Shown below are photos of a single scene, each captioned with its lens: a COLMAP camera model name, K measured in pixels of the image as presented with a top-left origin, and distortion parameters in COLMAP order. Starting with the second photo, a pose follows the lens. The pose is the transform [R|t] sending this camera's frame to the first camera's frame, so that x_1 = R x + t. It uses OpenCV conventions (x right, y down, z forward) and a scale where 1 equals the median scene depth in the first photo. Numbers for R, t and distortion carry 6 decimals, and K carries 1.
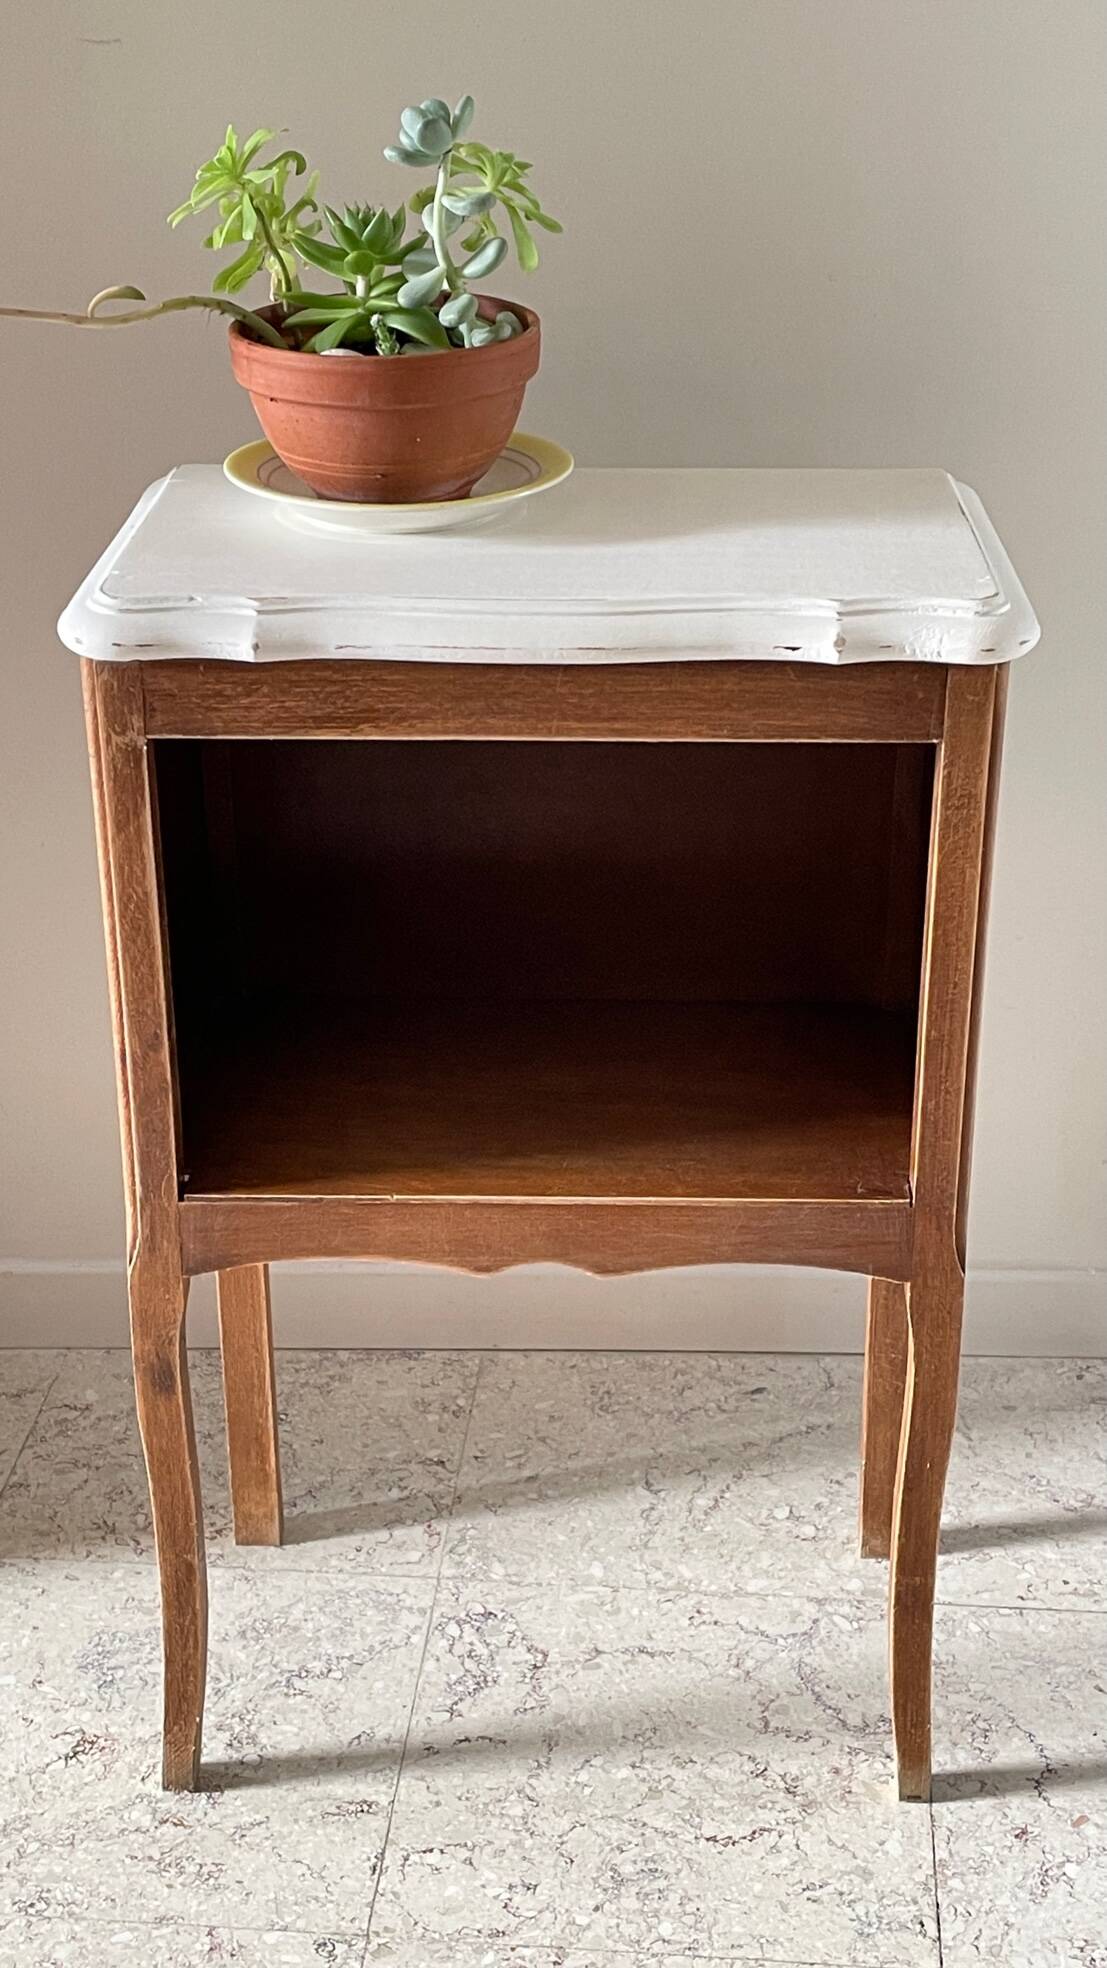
lens RADIAL K [[2370.5, 0, 488.9], [0, 2370.5, 873.7], [0, 0, 1]] dist [0.057893, 0.000000]
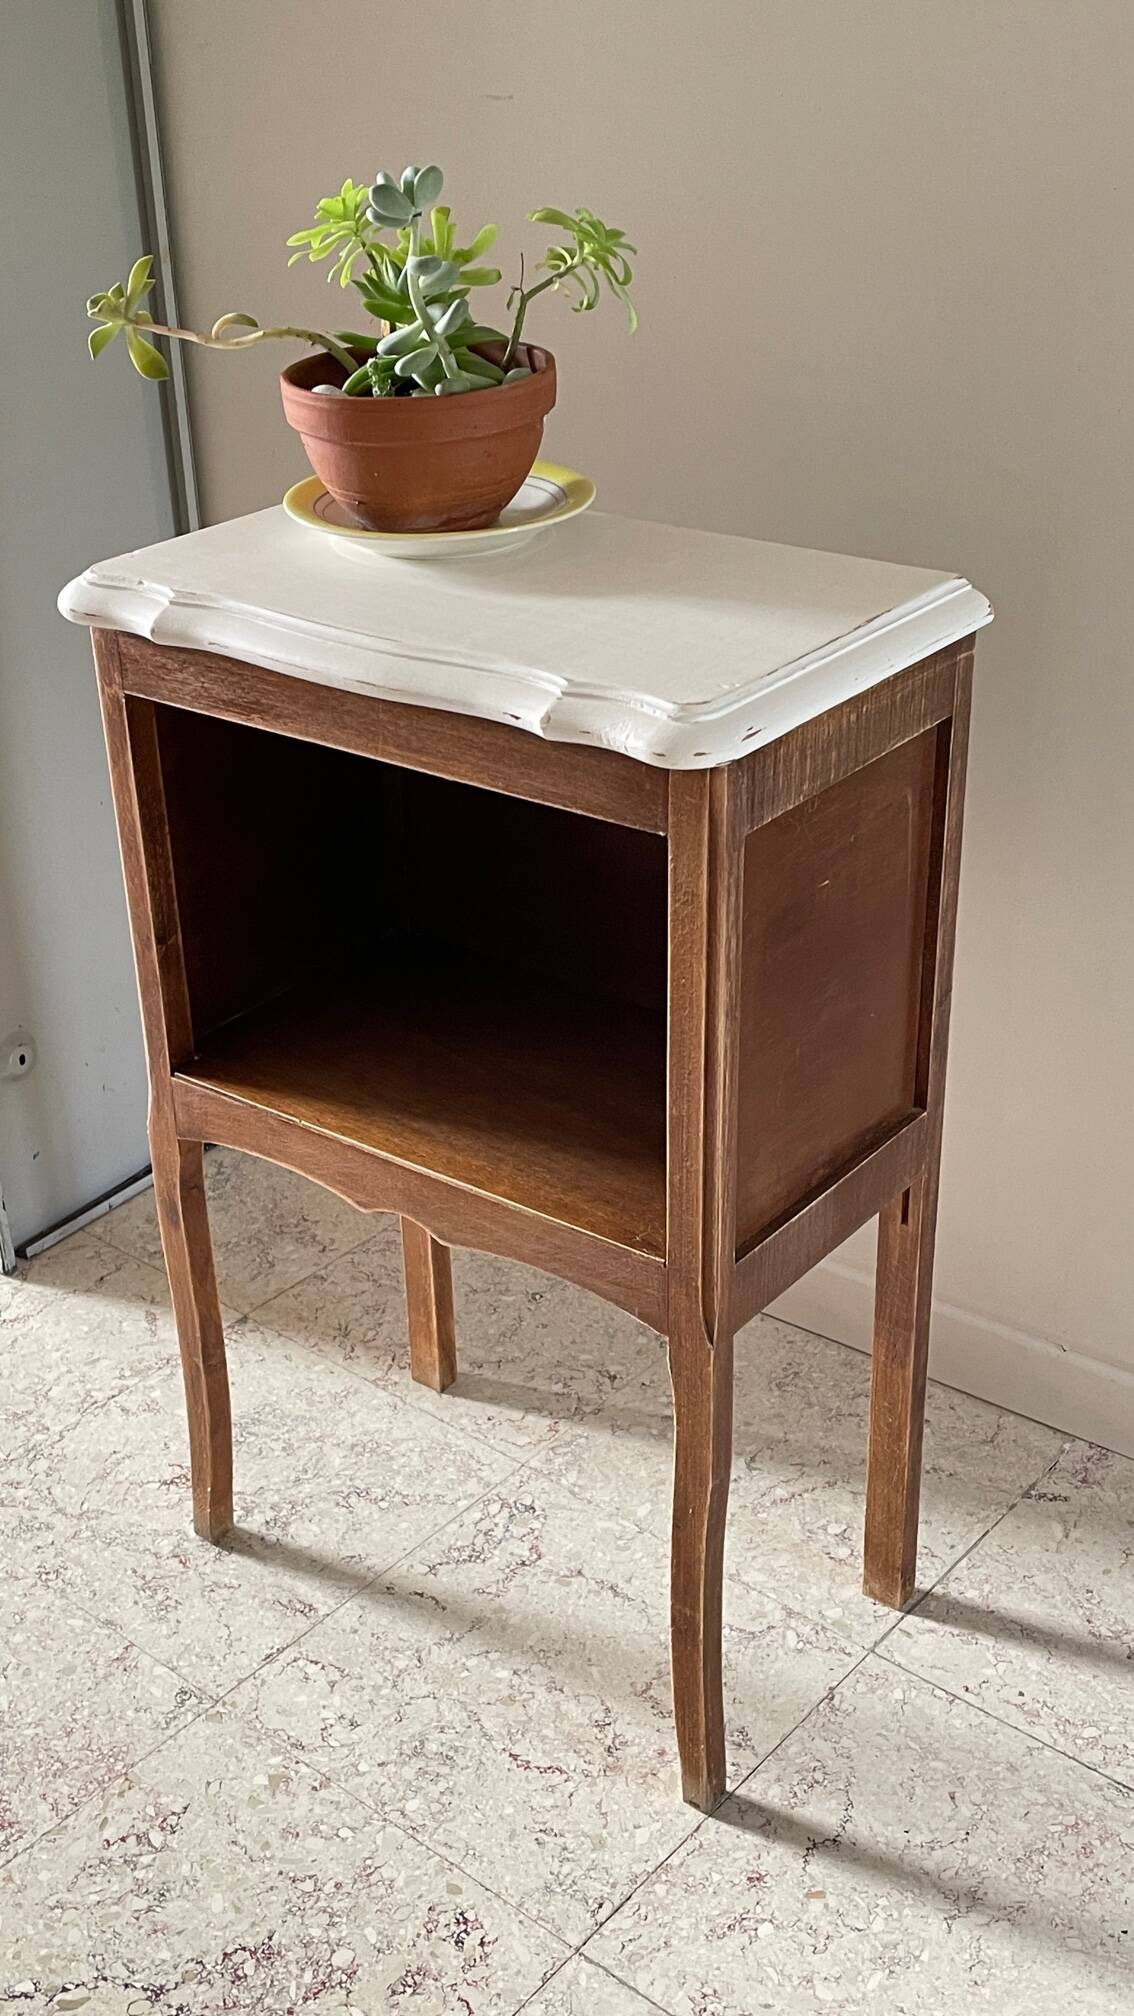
lens RADIAL K [[2024.2, 0, 607.6], [0, 2024.2, 940.6], [0, 0, 1]] dist [0.055309, 0.000000]
pose [[0.843733, 0.238068, -0.481081, 0.505297], [-0.204896, 0.971241, 0.121278, -0.094600], [0.496118, -0.003755, 0.868247, 0.193459]]
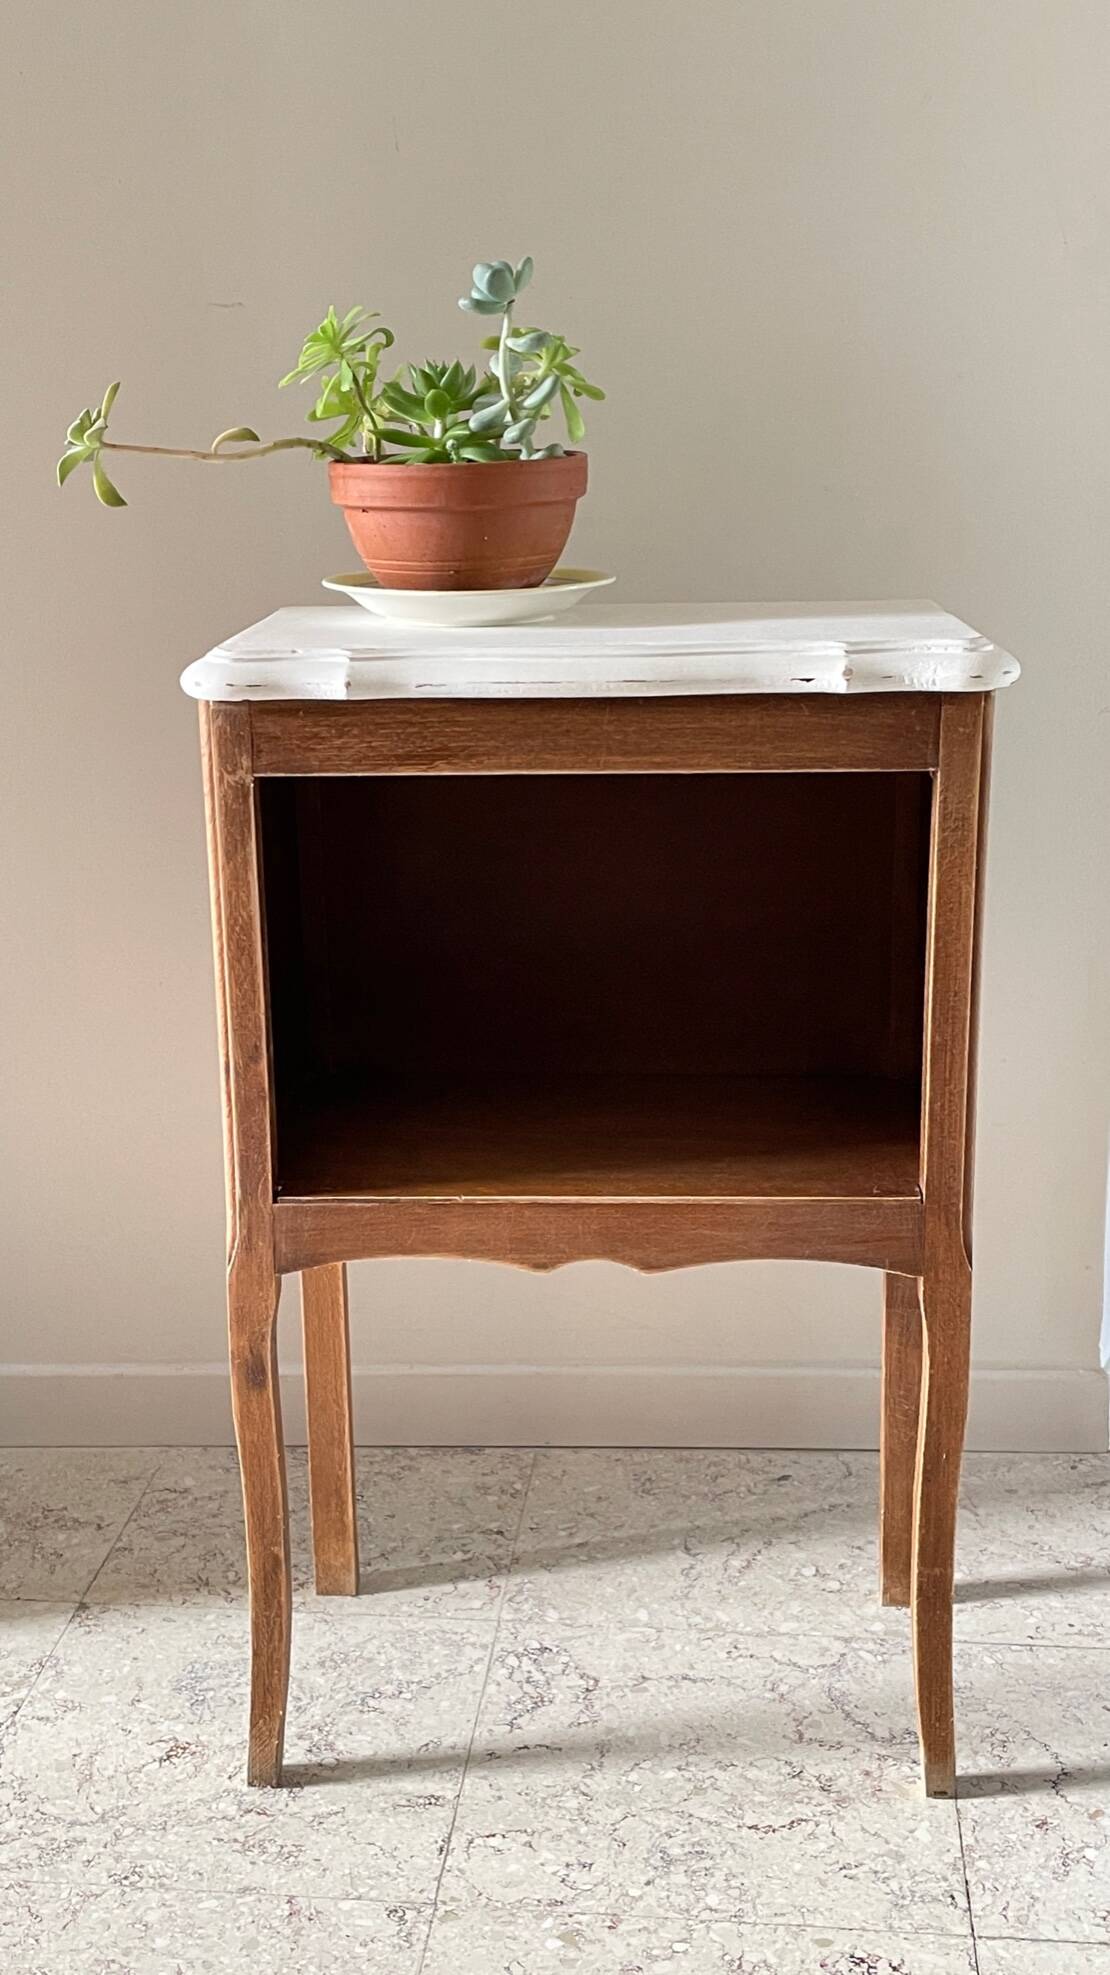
lens RADIAL K [[1995.1, 0, 485.6], [0, 1995.1, 931.2], [0, 0, 1]] dist [0.044383, 0.000000]
pose [[0.999727, -0.001633, -0.023314, -0.006008], [-0.002018, 0.987801, -0.155709, 0.147048], [0.023284, 0.155713, 0.987528, 0.036878]]
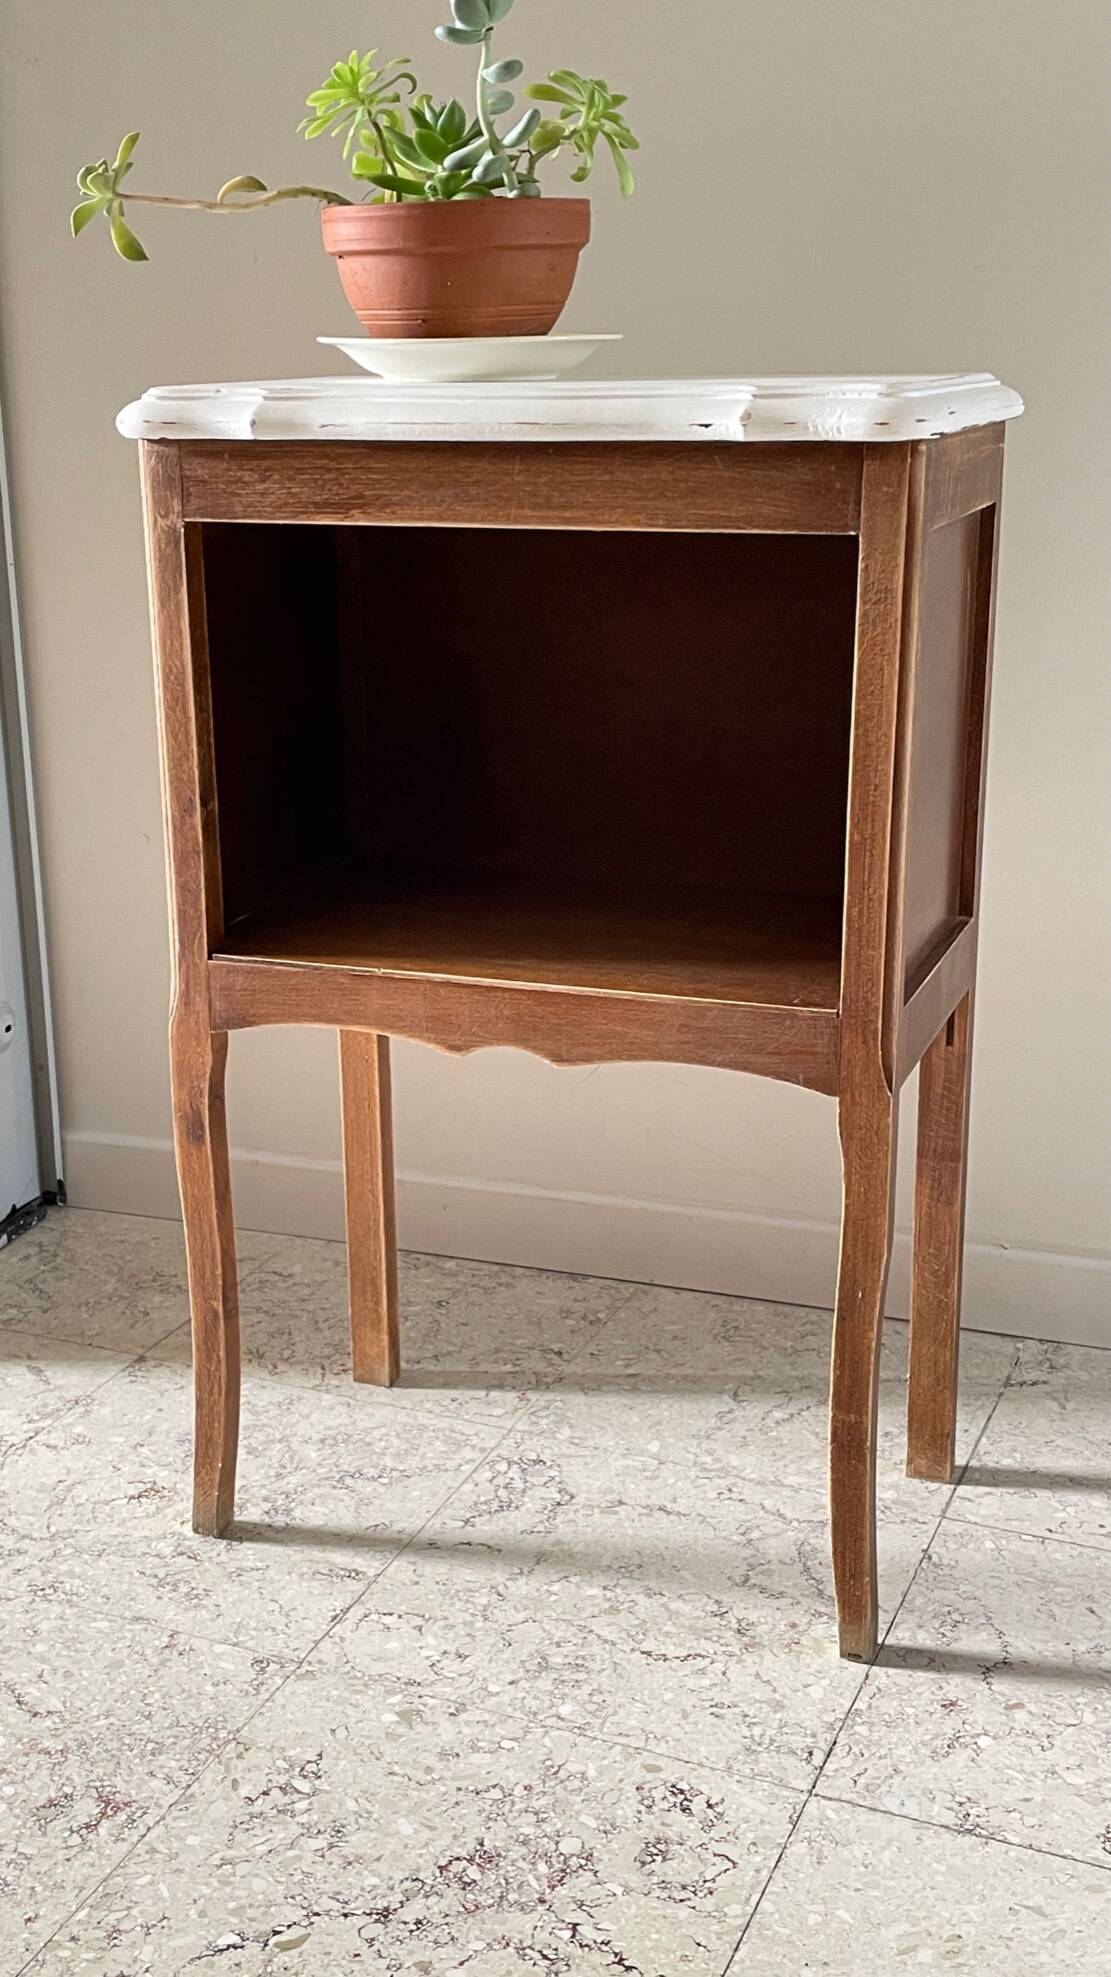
lens RADIAL K [[1985.1, 0, 524.5], [0, 1985.1, 932.1], [0, 0, 1]] dist [0.055309, 0.000000]
pose [[0.955941, 0.084687, -0.281077, 0.262787], [-0.115844, 0.988605, -0.096122, 0.185435], [0.269734, 0.124448, 0.954859, 0.119180]]
